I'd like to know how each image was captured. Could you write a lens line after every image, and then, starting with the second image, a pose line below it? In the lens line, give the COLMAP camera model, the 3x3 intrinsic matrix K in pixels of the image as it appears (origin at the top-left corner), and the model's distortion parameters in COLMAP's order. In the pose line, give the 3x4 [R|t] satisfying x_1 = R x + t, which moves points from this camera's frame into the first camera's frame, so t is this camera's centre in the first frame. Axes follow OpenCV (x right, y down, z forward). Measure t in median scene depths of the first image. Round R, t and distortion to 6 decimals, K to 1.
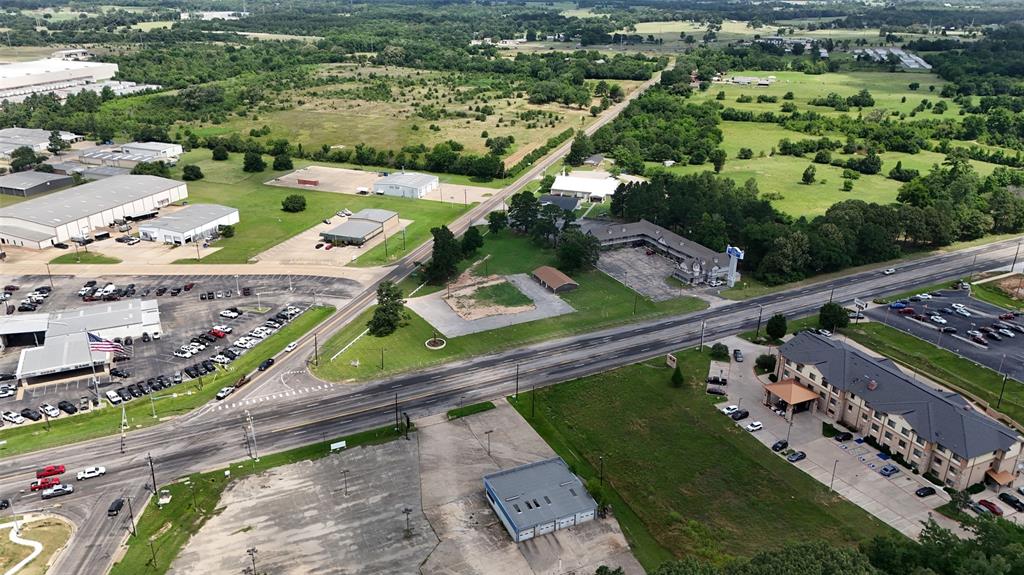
lens RADIAL K [[749.5, 0, 508.8], [0, 749.5, 291.3], [0, 0, 1]] dist [0.071011, -0.062280]
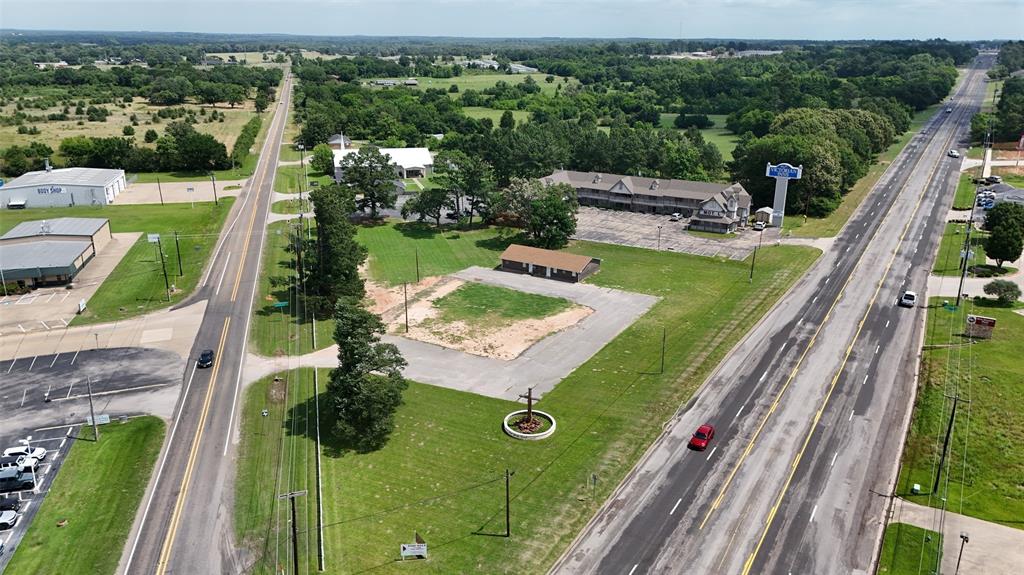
lens RADIAL K [[749.5, 0, 508.8], [0, 749.5, 291.3], [0, 0, 1]] dist [0.071011, -0.062280]
pose [[0.830729, -0.179905, 0.526805, -0.259622], [0.215271, 0.976536, -0.005976, 0.002141], [-0.513369, 0.118371, 0.849965, 0.577237]]
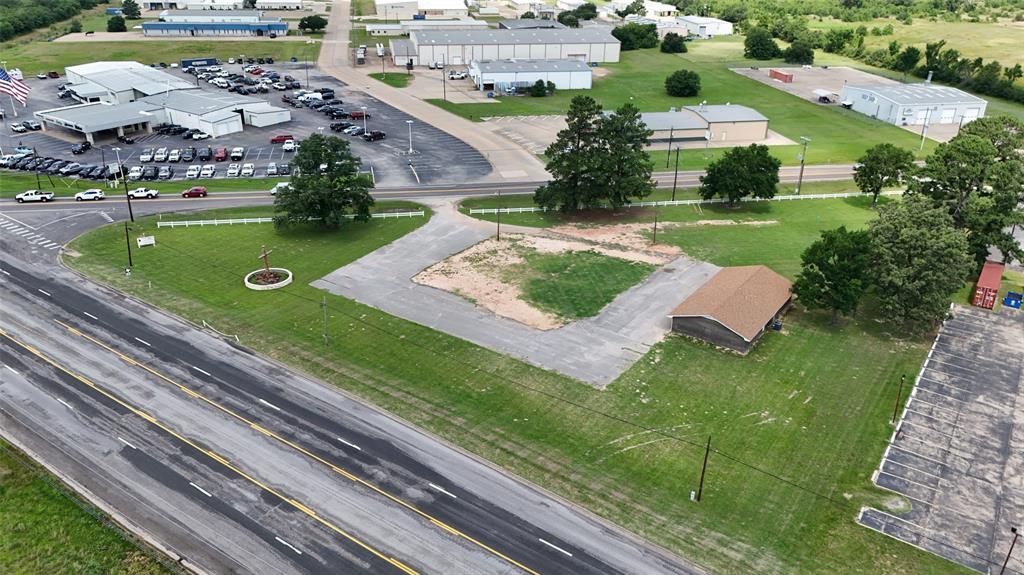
lens RADIAL K [[749.5, 0, 508.8], [0, 749.5, 291.3], [0, 0, 1]] dist [0.071011, -0.062280]
pose [[0.495059, 0.376997, -0.782809, 0.287633], [-0.346345, 0.911912, 0.220139, -0.063539], [0.796845, 0.162140, 0.582021, 0.737602]]
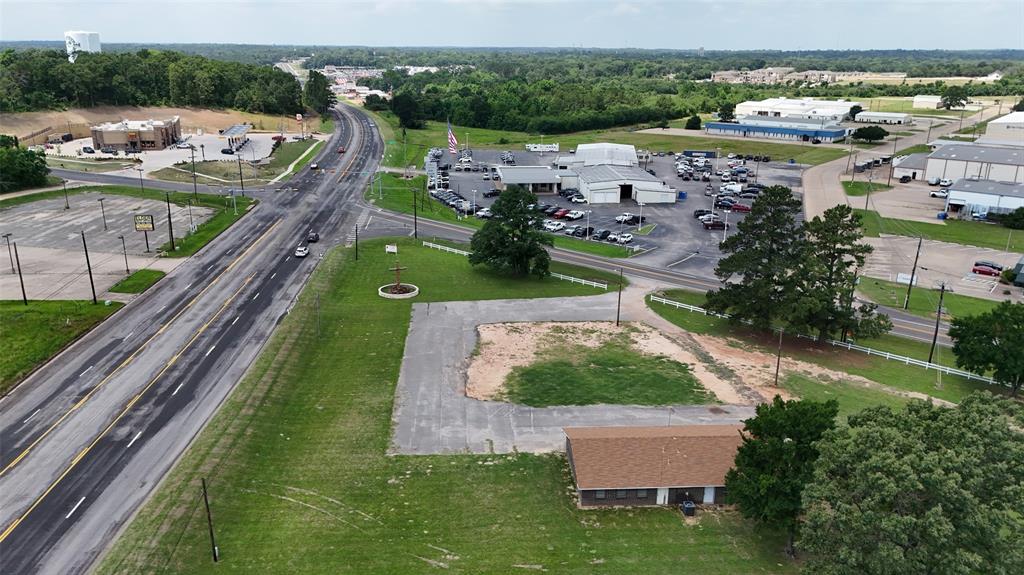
lens RADIAL K [[749.5, 0, 508.8], [0, 749.5, 291.3], [0, 0, 1]] dist [0.071011, -0.062280]
pose [[-0.347302, 0.276296, -0.896126, 0.290603], [-0.376400, 0.834179, 0.403073, -0.143148], [0.858897, 0.477290, -0.185715, 1.005043]]
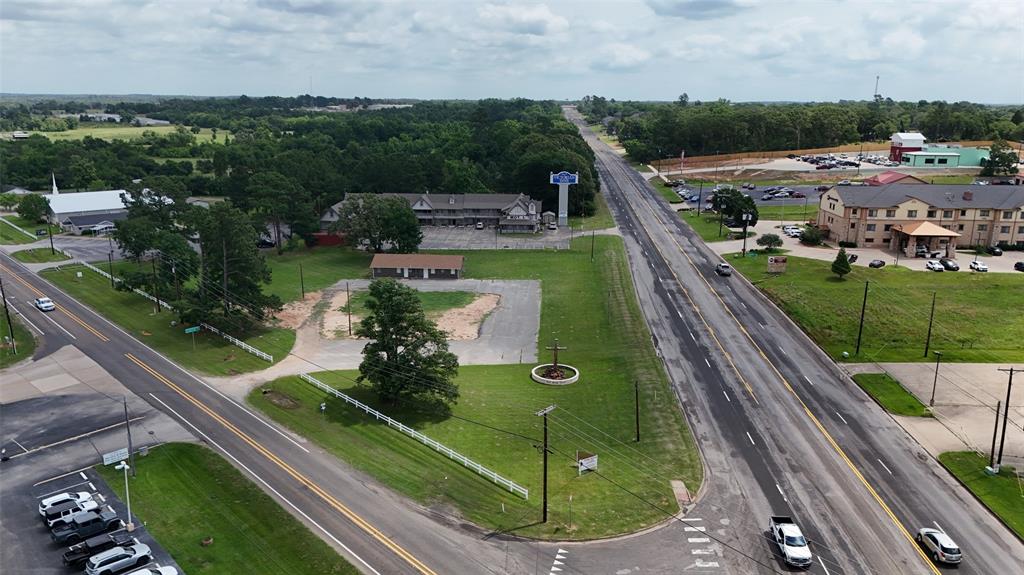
lens RADIAL K [[749.5, 0, 508.8], [0, 749.5, 291.3], [0, 0, 1]] dist [0.071011, -0.062280]
pose [[0.465472, -0.223289, 0.856433, -0.407161], [0.340181, 0.938458, 0.059786, -0.008603], [-0.817076, 0.263513, 0.512785, 0.682383]]
